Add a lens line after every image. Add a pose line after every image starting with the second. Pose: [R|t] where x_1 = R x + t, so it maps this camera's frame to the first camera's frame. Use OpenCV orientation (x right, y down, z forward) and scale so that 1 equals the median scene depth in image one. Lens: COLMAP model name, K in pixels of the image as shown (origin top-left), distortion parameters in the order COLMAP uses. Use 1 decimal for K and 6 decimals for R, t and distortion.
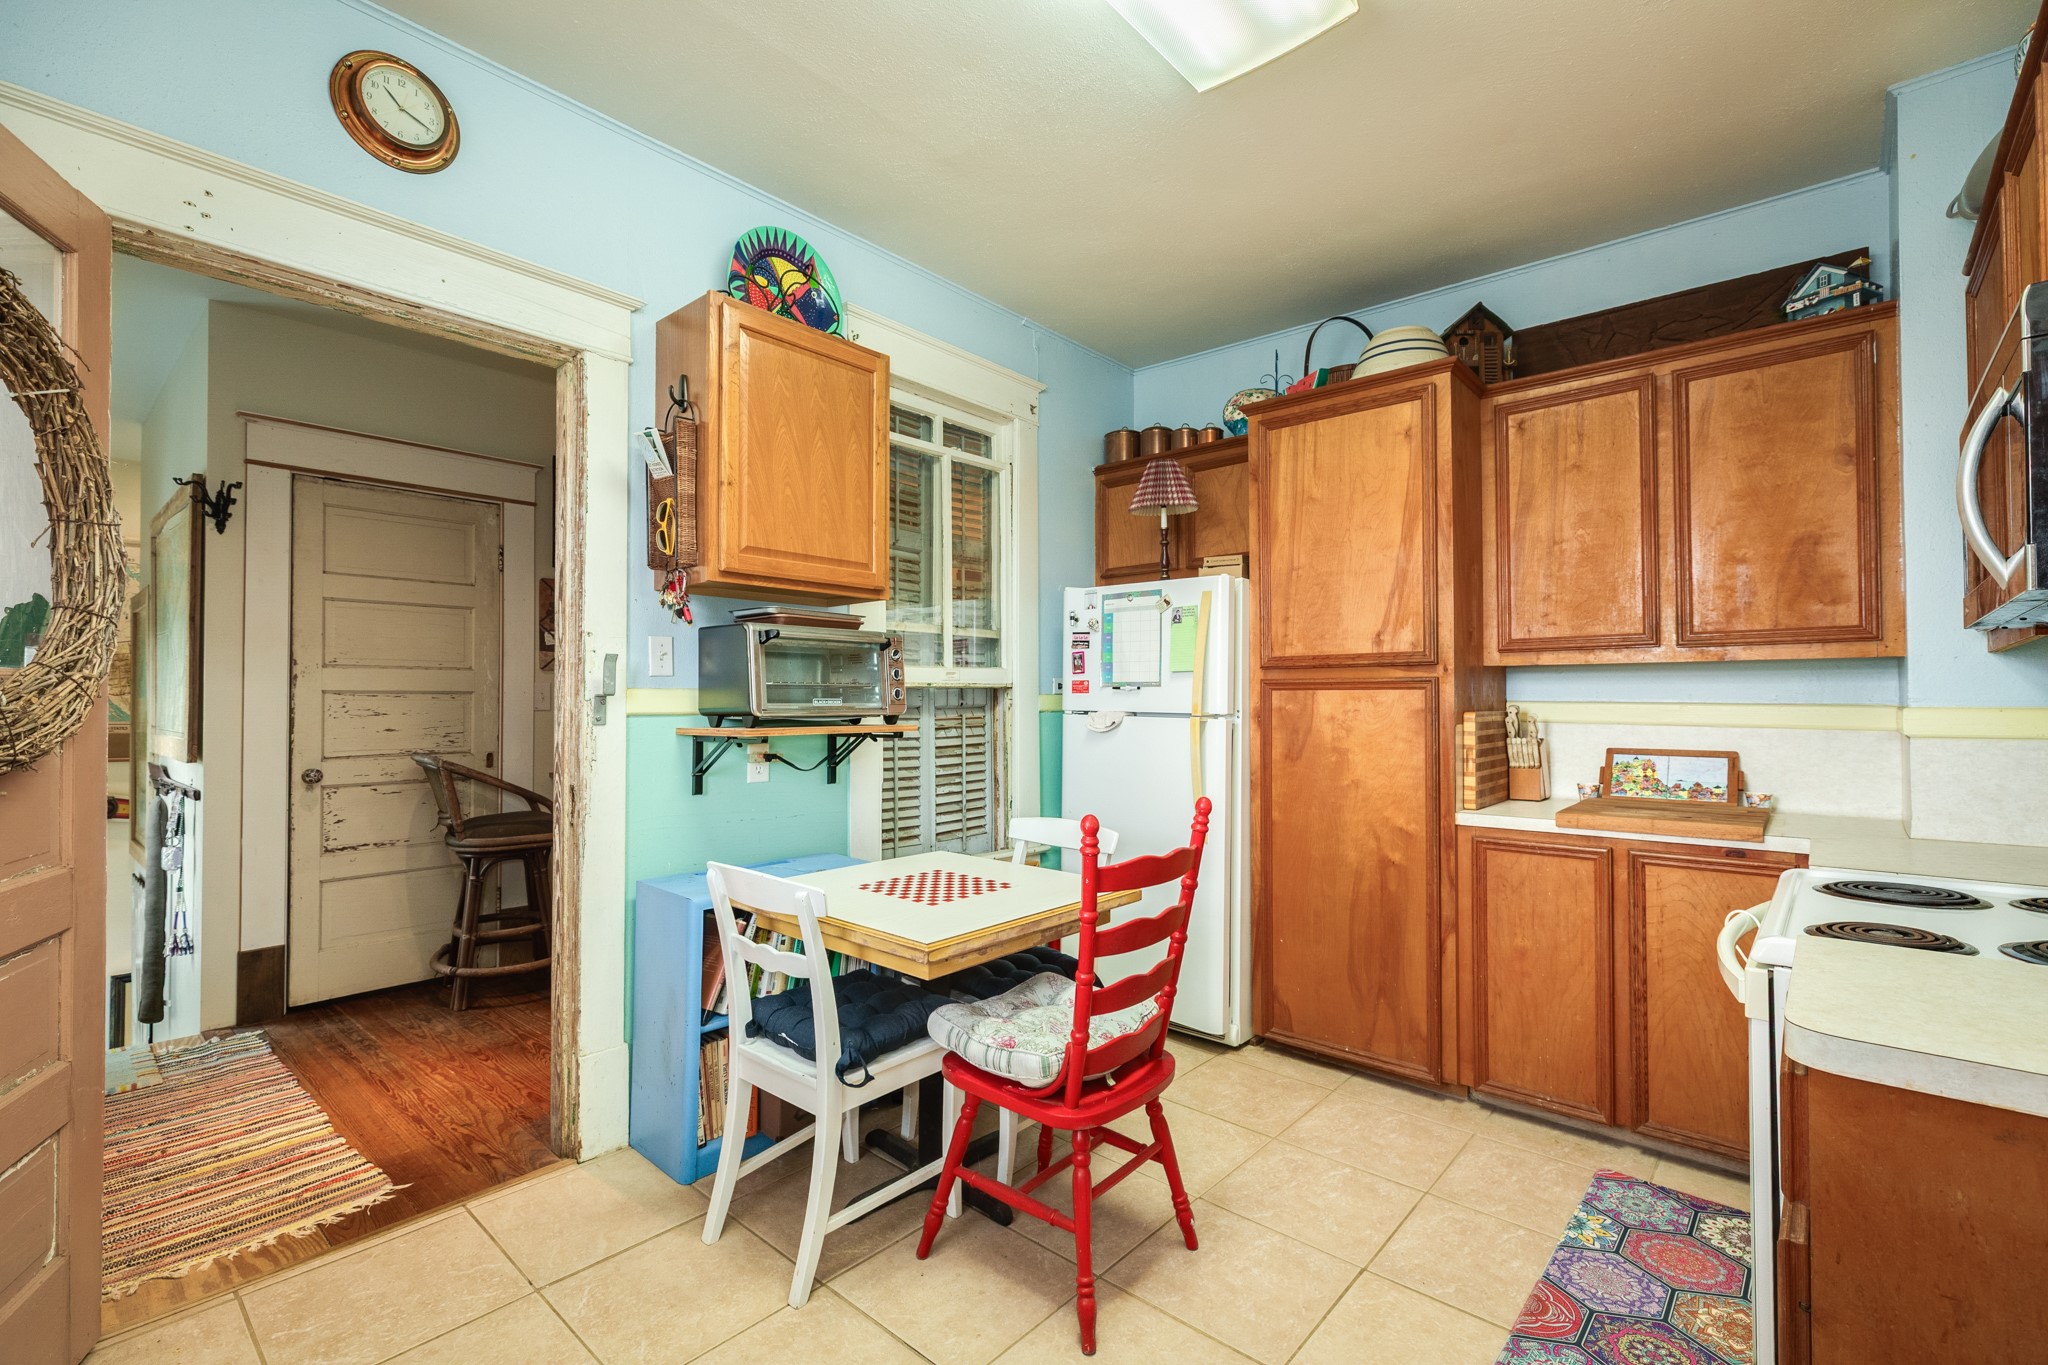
lens RADIAL K [[905.6, 0, 1032.2], [0, 905.6, 691.0], [0, 0, 1]] dist [-0.010582, 0.001070]
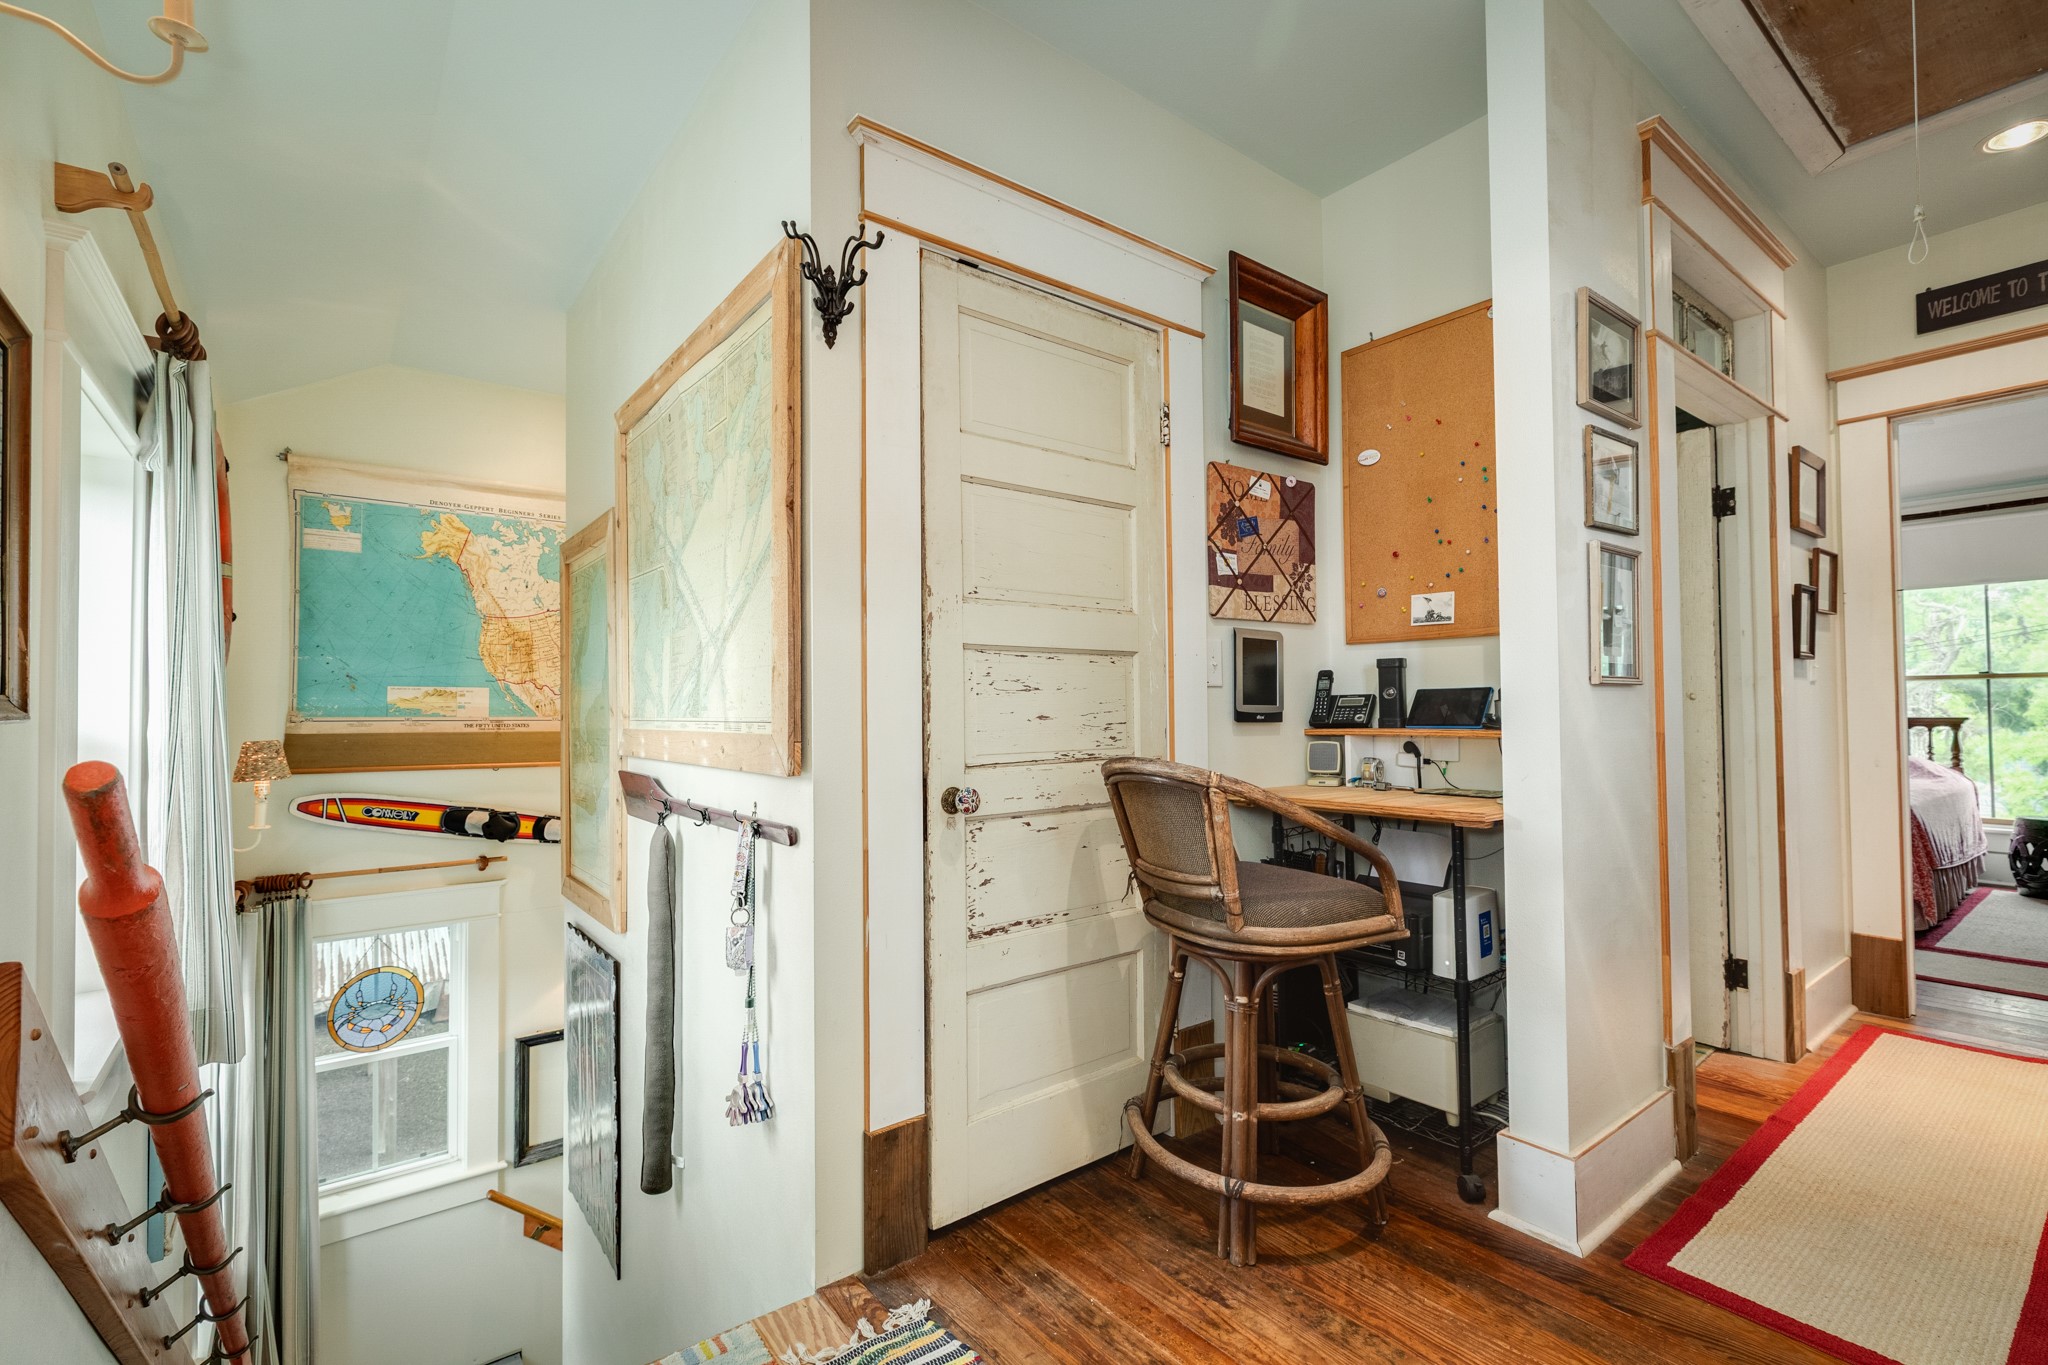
lens RADIAL K [[905.6, 0, 1020.8], [0, 905.6, 686.2], [0, 0, 1]] dist [-0.010582, 0.001070]
pose [[0.978368, -0.013594, -0.206424, -0.647567], [0.012124, 0.999891, -0.008388, 0.030643], [0.206515, 0.005704, 0.978427, 0.472230]]
